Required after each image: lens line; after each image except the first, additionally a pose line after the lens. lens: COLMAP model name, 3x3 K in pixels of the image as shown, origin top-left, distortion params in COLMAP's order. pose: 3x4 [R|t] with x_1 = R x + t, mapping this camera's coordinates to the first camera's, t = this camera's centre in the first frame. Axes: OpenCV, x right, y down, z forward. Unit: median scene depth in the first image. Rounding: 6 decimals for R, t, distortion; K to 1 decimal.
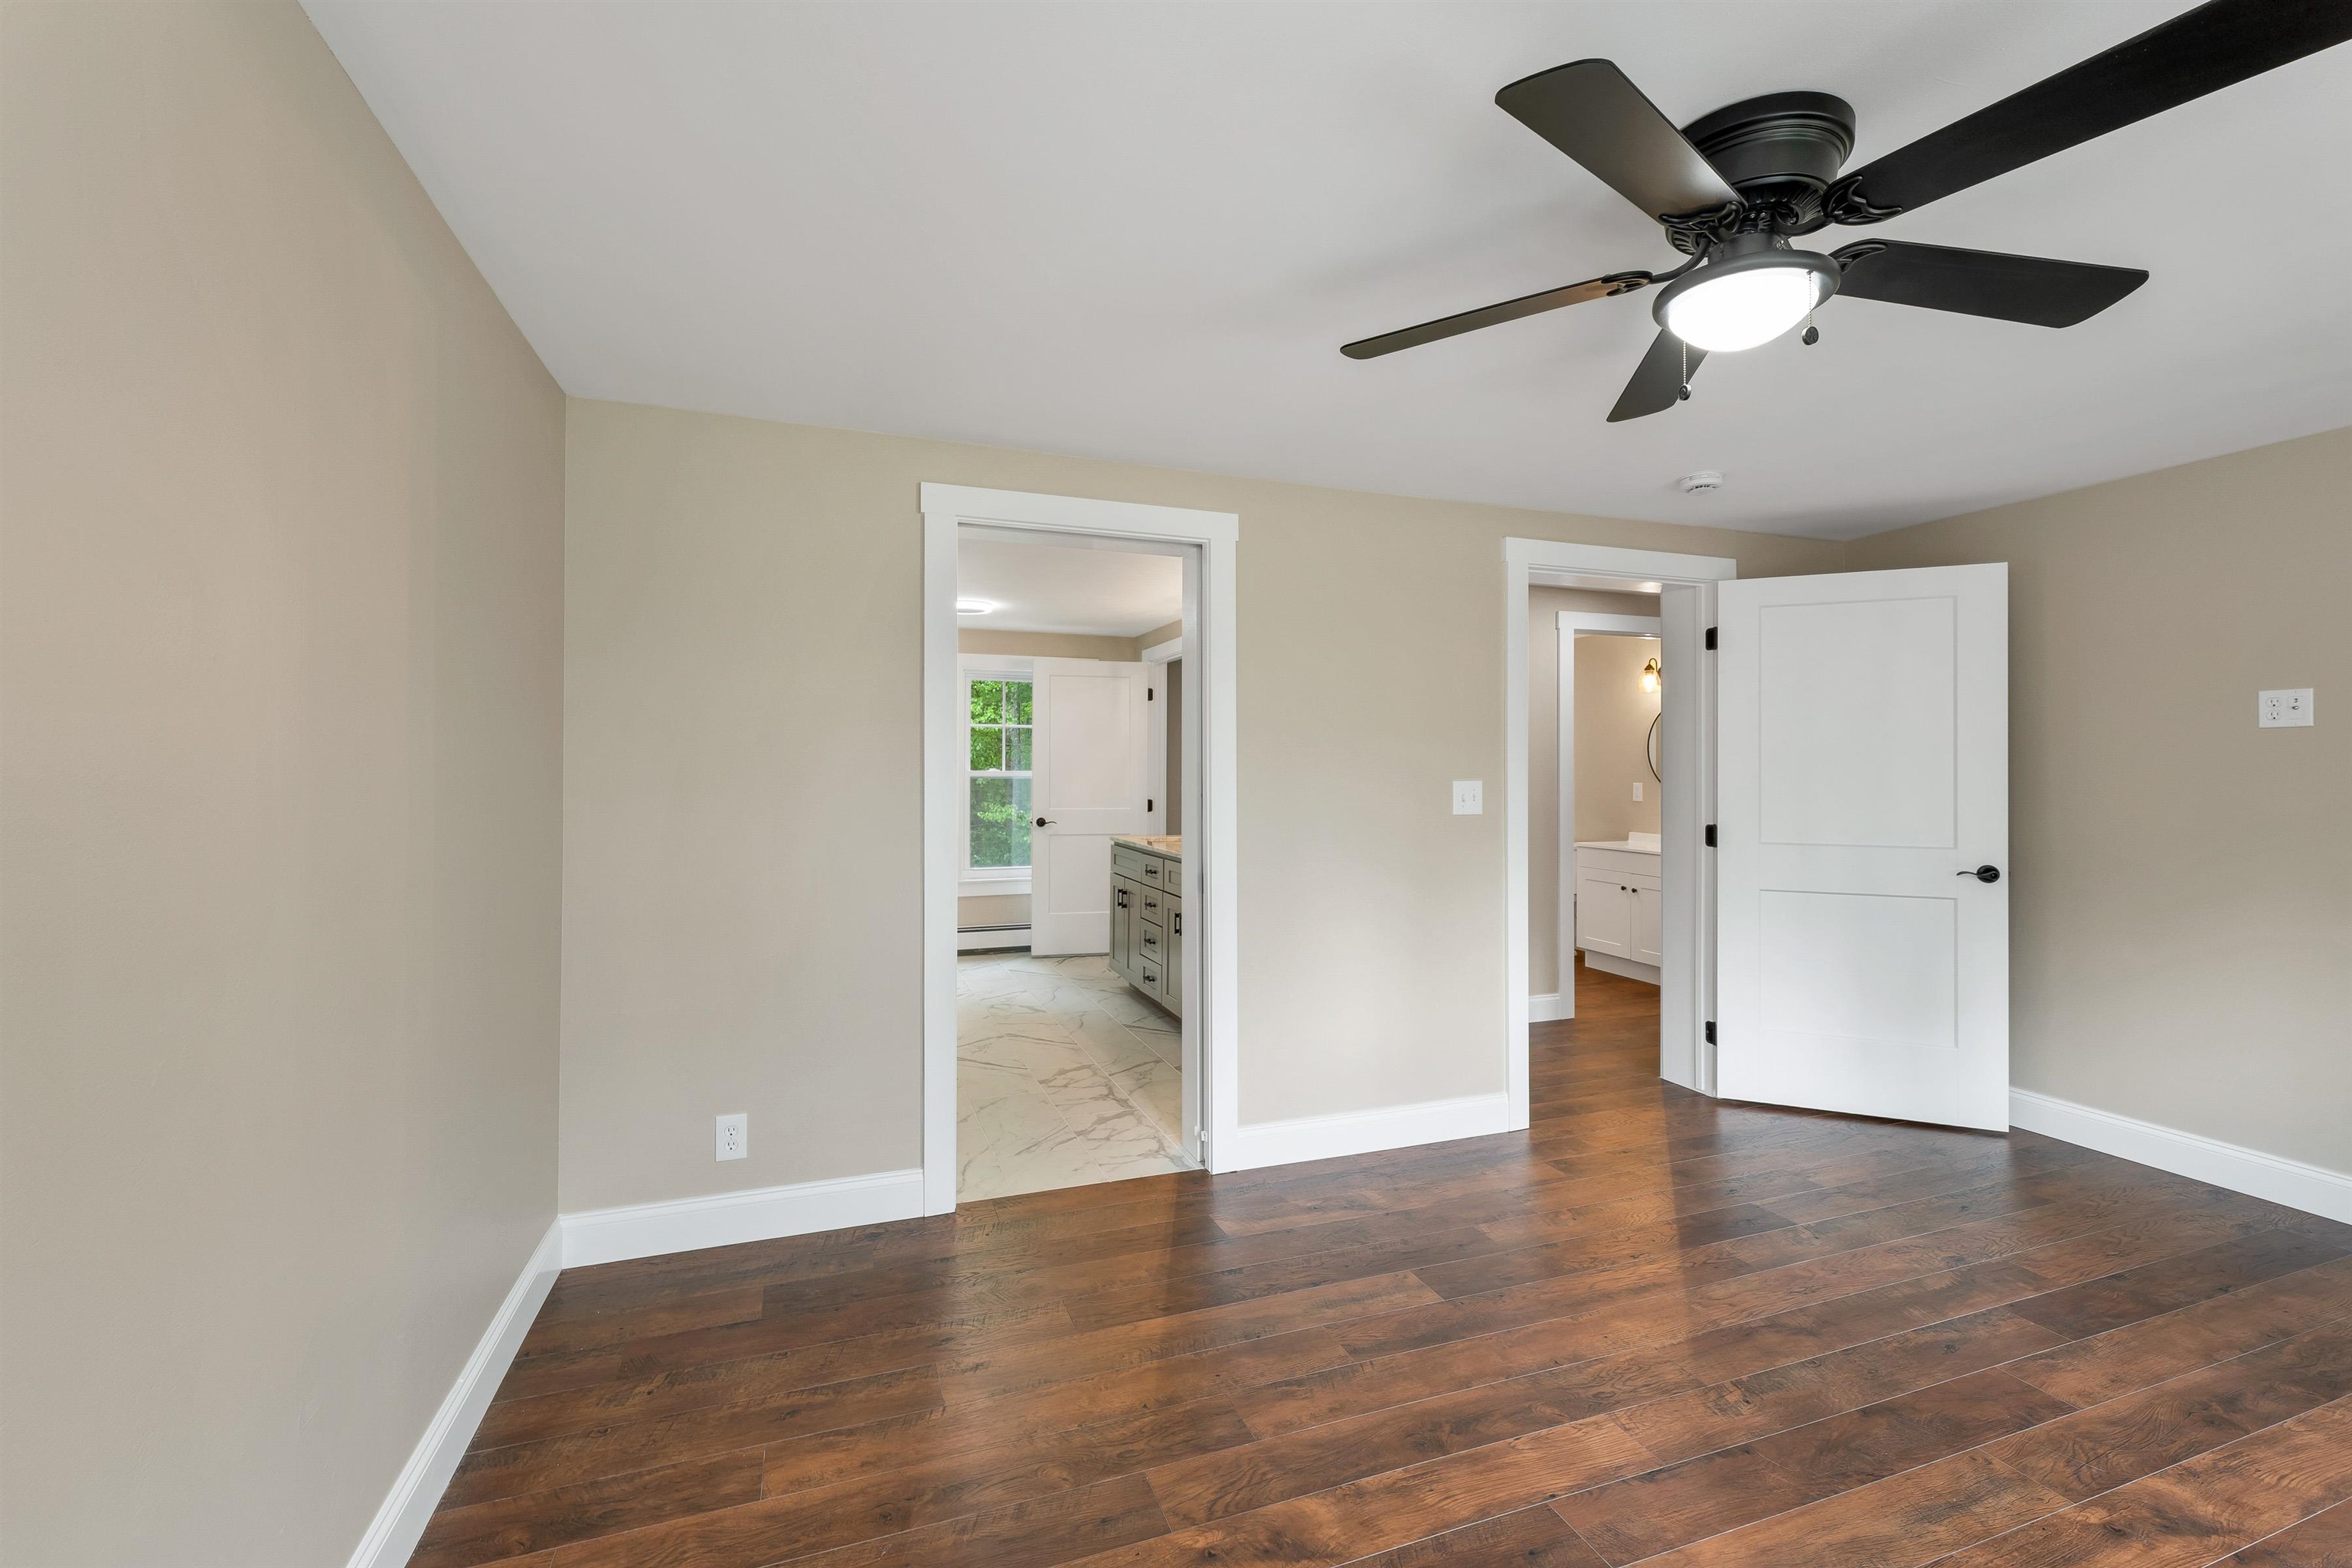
lens RADIAL K [[981.1, 0, 1156.7], [0, 981.1, 783.4], [0, 0, 1]] dist [0.005798, -0.000330]
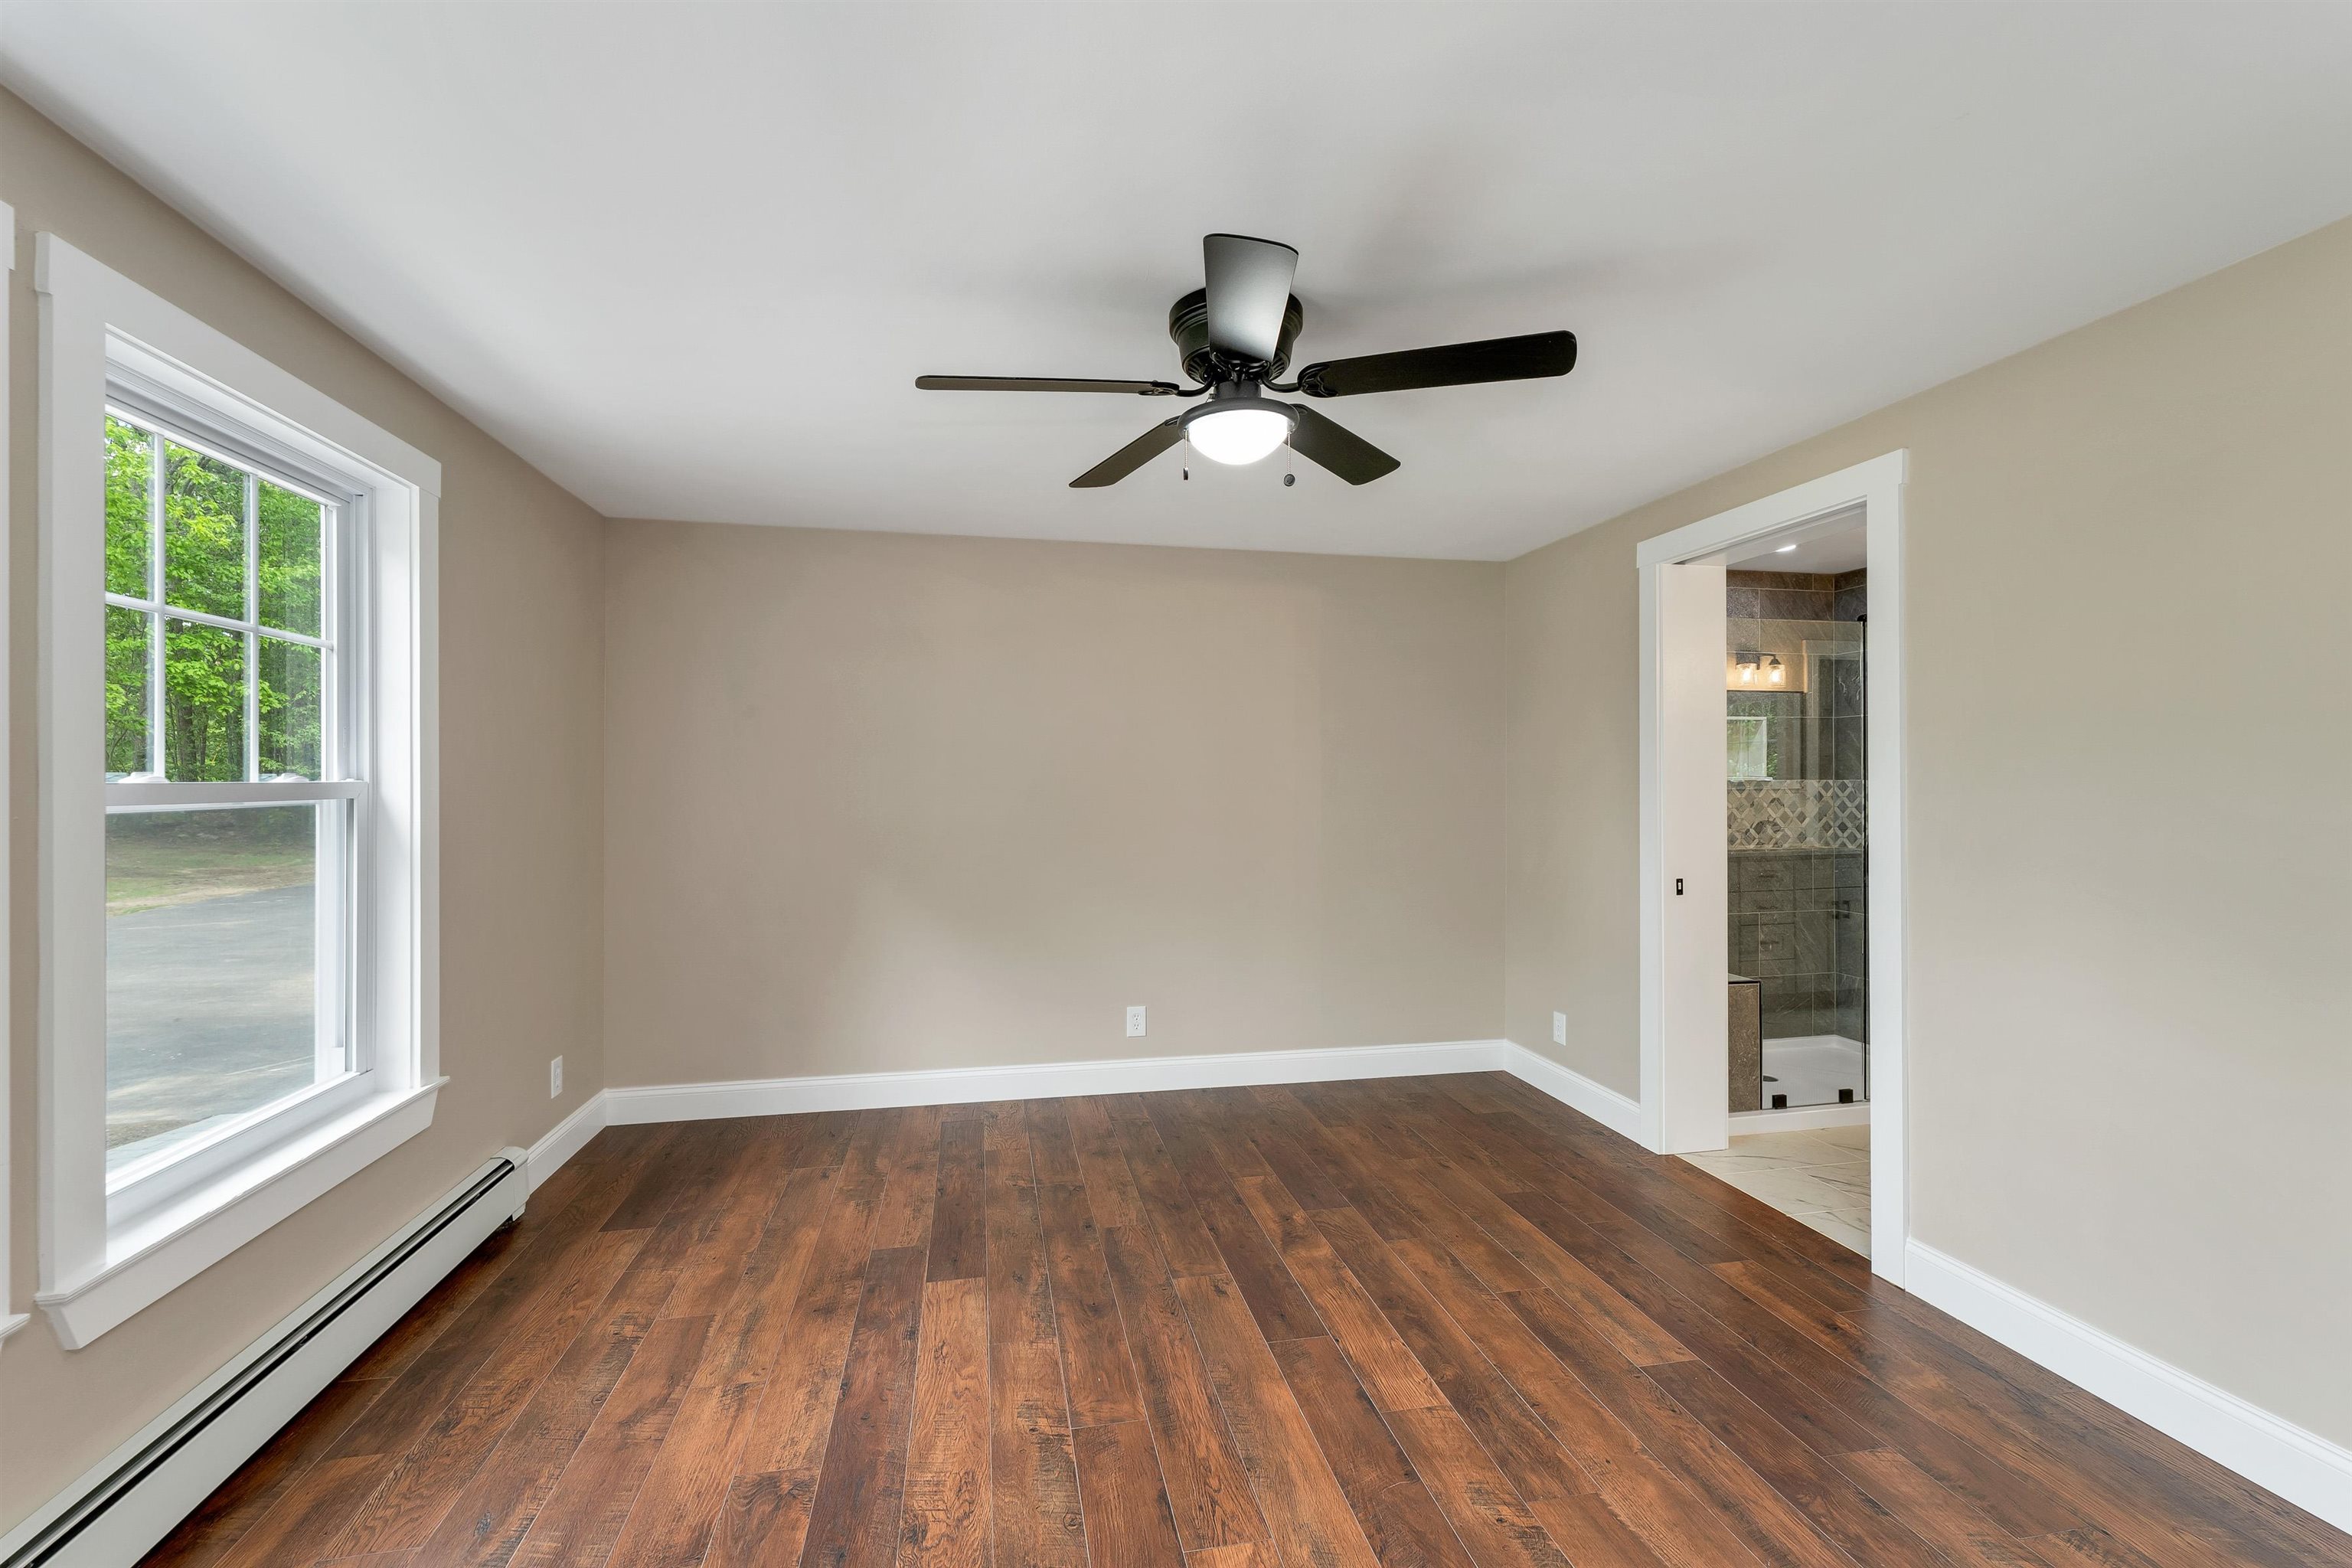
lens RADIAL K [[981.1, 0, 1156.7], [0, 981.1, 783.4], [0, 0, 1]] dist [0.005798, -0.000330]
pose [[-0.158132, 0.003498, -0.987412, 1.318158], [-0.007706, 0.999959, 0.004777, -0.008695], [0.987388, 0.008365, -0.158098, 0.743145]]
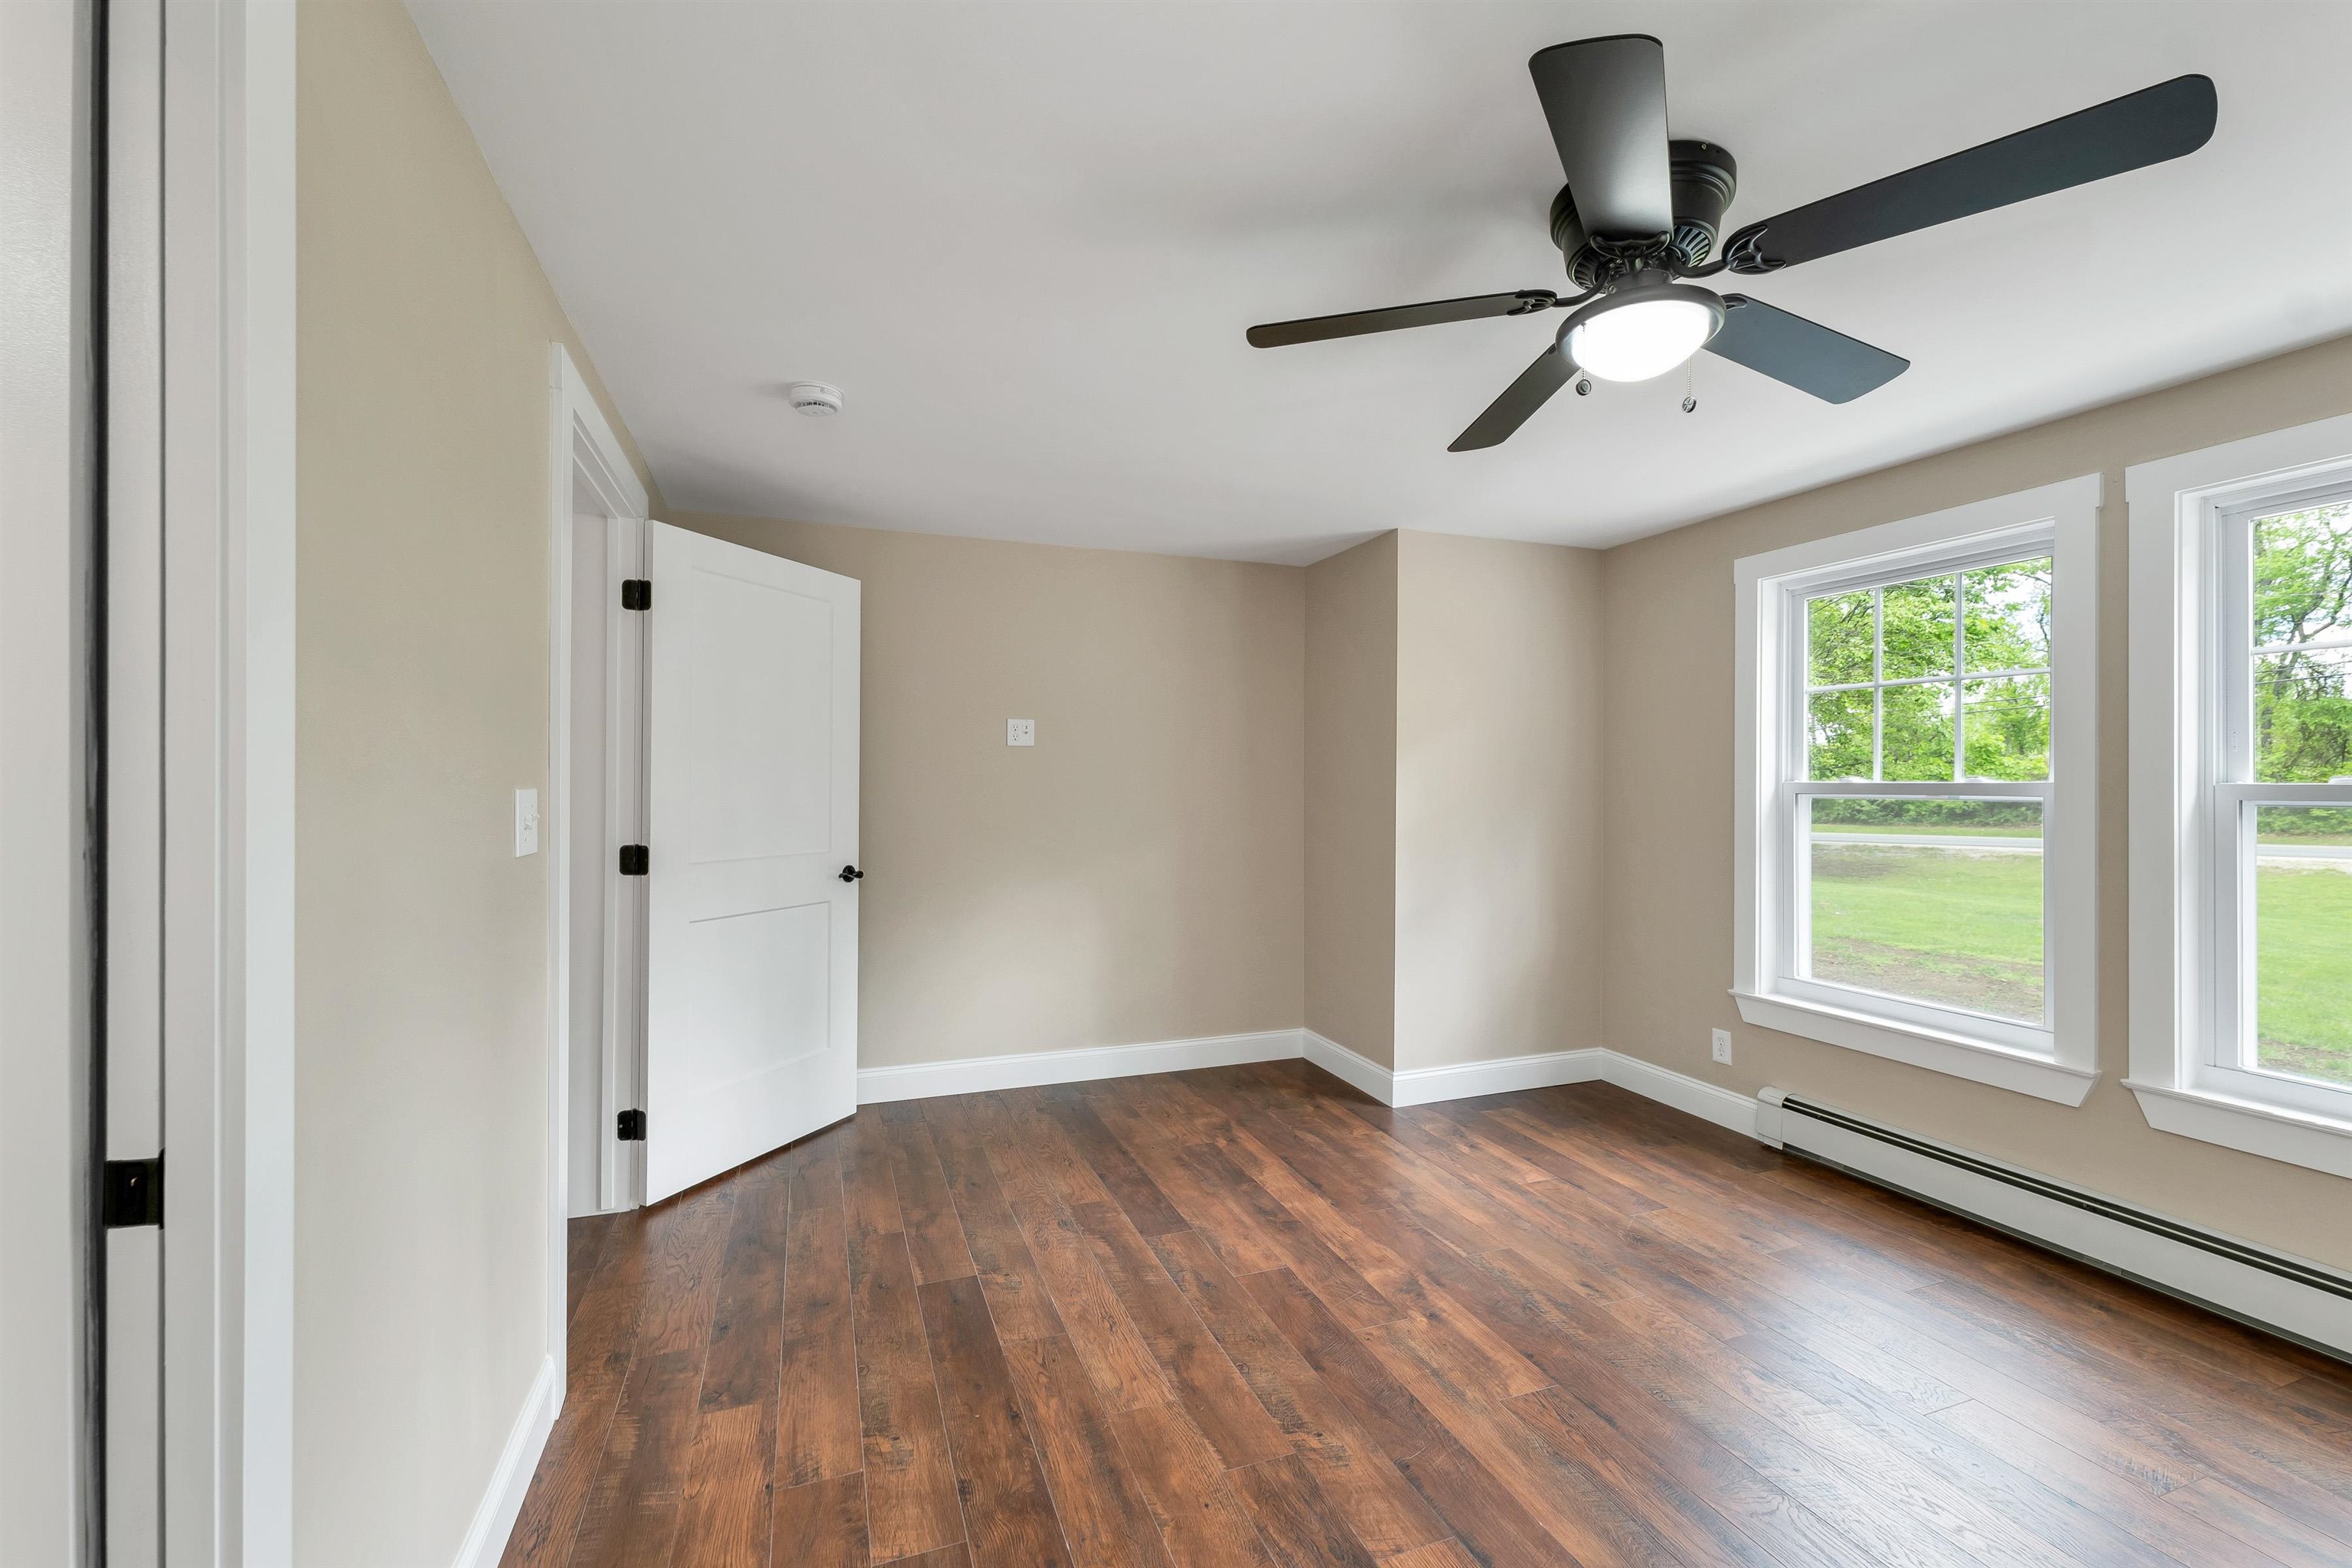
lens RADIAL K [[968.3, 0, 1179.3], [0, 968.3, 791.6], [0, 0, 1]] dist [-0.000336, -0.000217]
pose [[-0.018431, -0.006178, 0.999811, -0.292956], [0.003256, 0.999975, 0.006240, -0.000372], [-0.999825, 0.003371, -0.018411, 1.022223]]
